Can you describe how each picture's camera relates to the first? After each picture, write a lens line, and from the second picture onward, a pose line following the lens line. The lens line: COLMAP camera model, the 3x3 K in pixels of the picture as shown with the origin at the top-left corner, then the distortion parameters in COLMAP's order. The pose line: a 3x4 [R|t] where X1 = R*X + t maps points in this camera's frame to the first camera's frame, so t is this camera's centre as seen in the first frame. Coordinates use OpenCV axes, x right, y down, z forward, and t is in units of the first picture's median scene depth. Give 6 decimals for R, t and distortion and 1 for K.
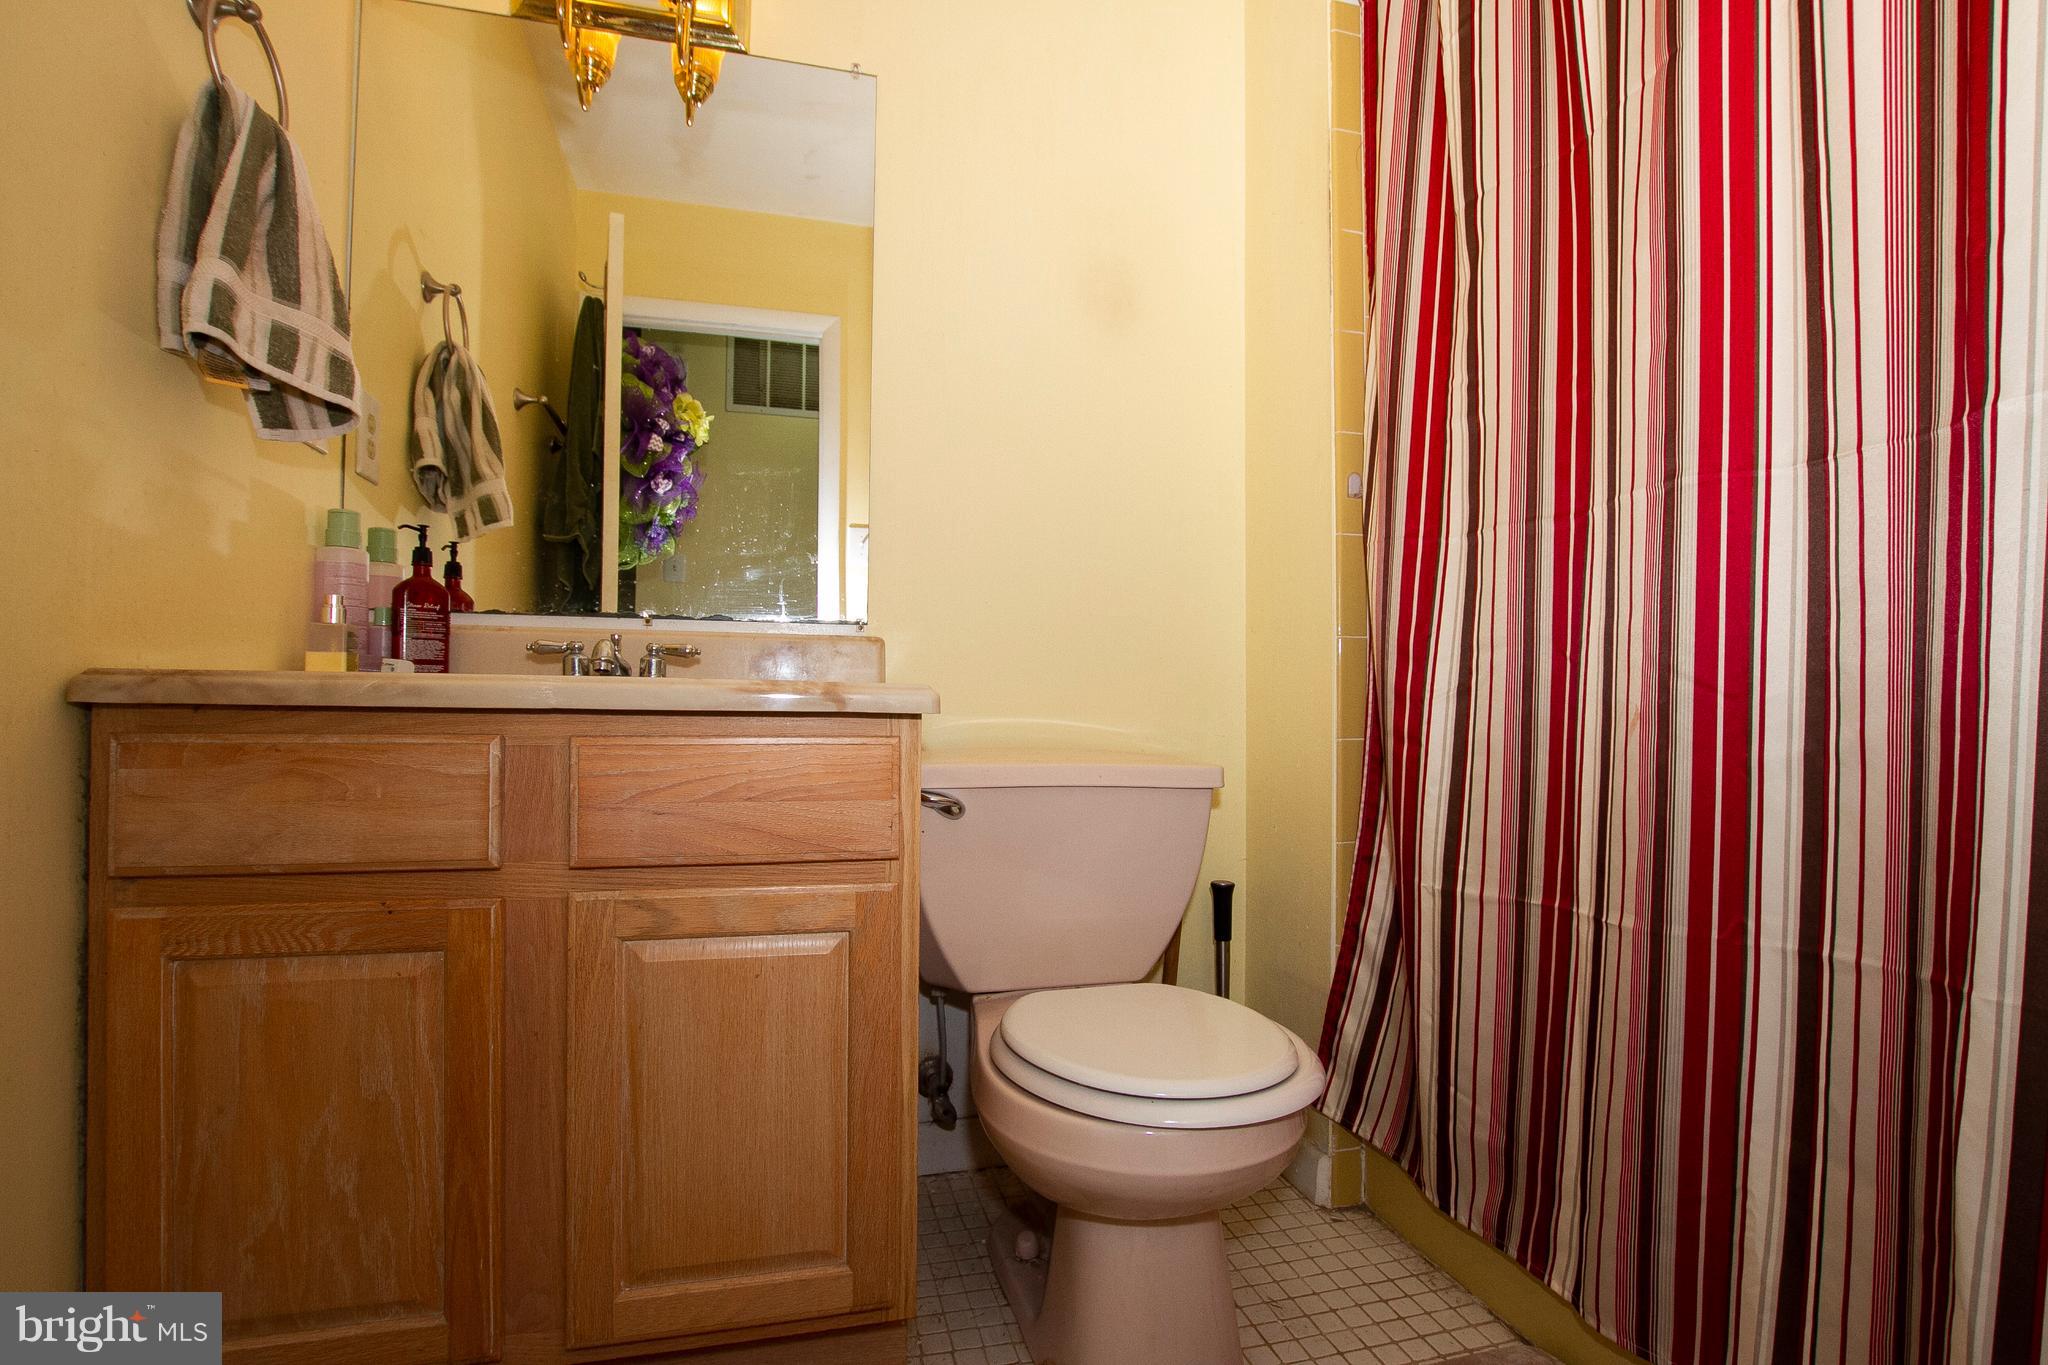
lens RADIAL K [[957.1, 0, 1024.0], [0, 957.1, 682.5], [0, 0, 1]] dist [-0.033917, 0.000209]
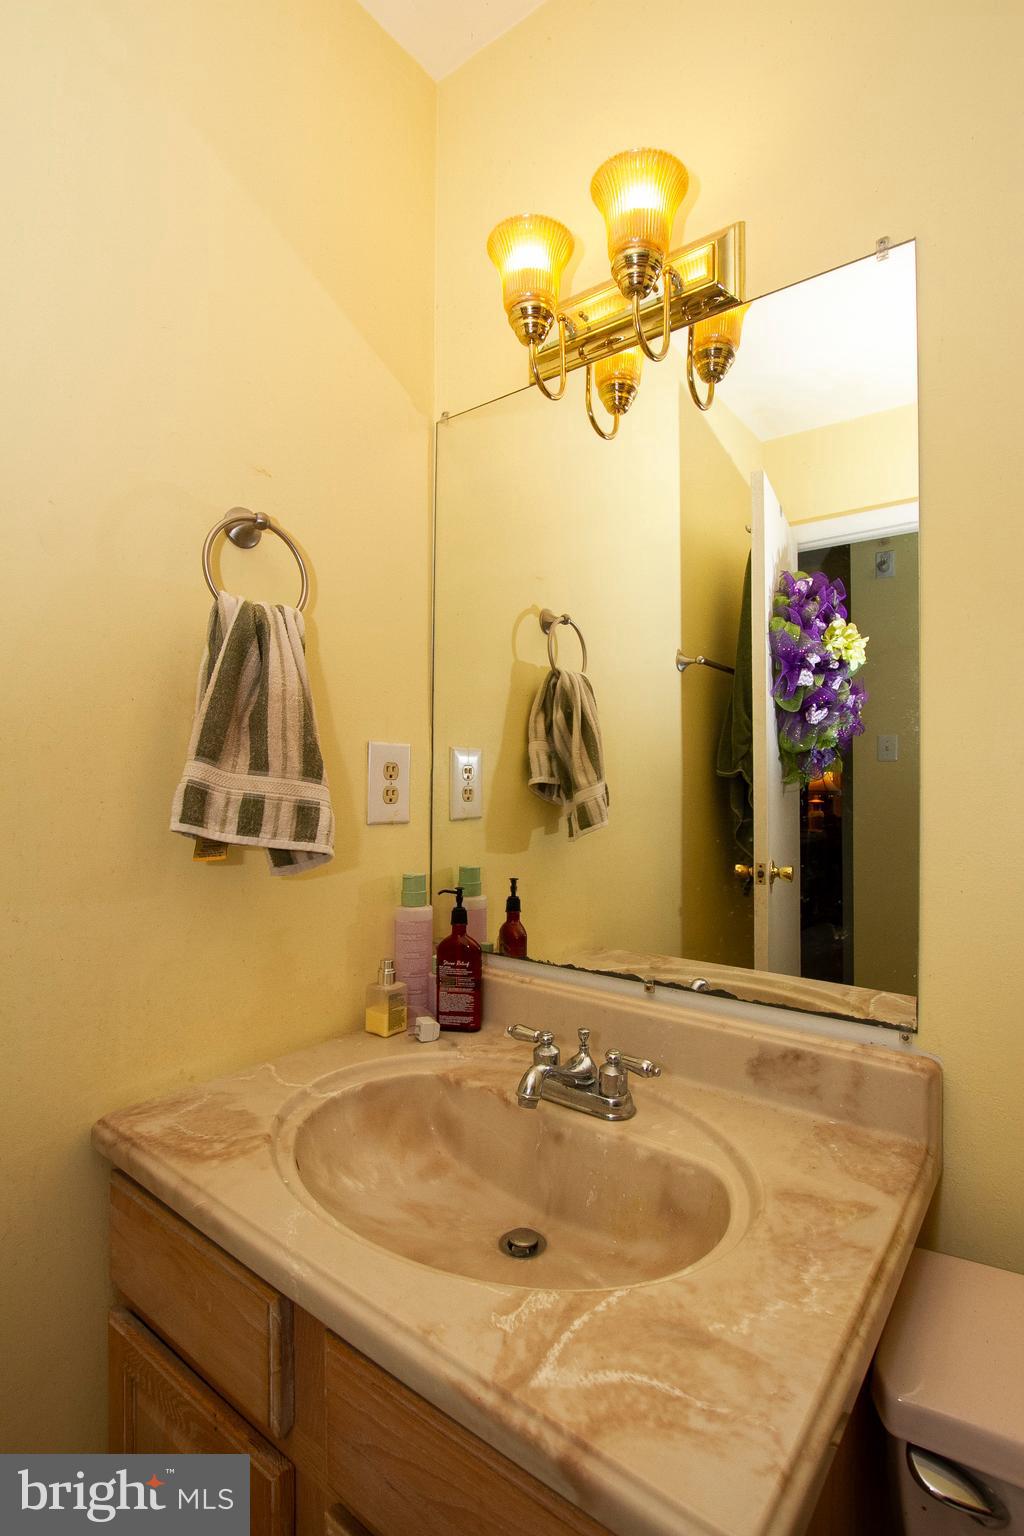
lens RADIAL K [[759.1, 0, 512.0], [0, 759.1, 768.0], [0, 0, 1]] dist [-0.002519, -0.000018]
pose [[0.616118, -0.021878, -0.787350, 0.087595], [0.016295, 0.999754, -0.015029, -0.228145], [0.787485, -0.003571, 0.616323, 0.384346]]
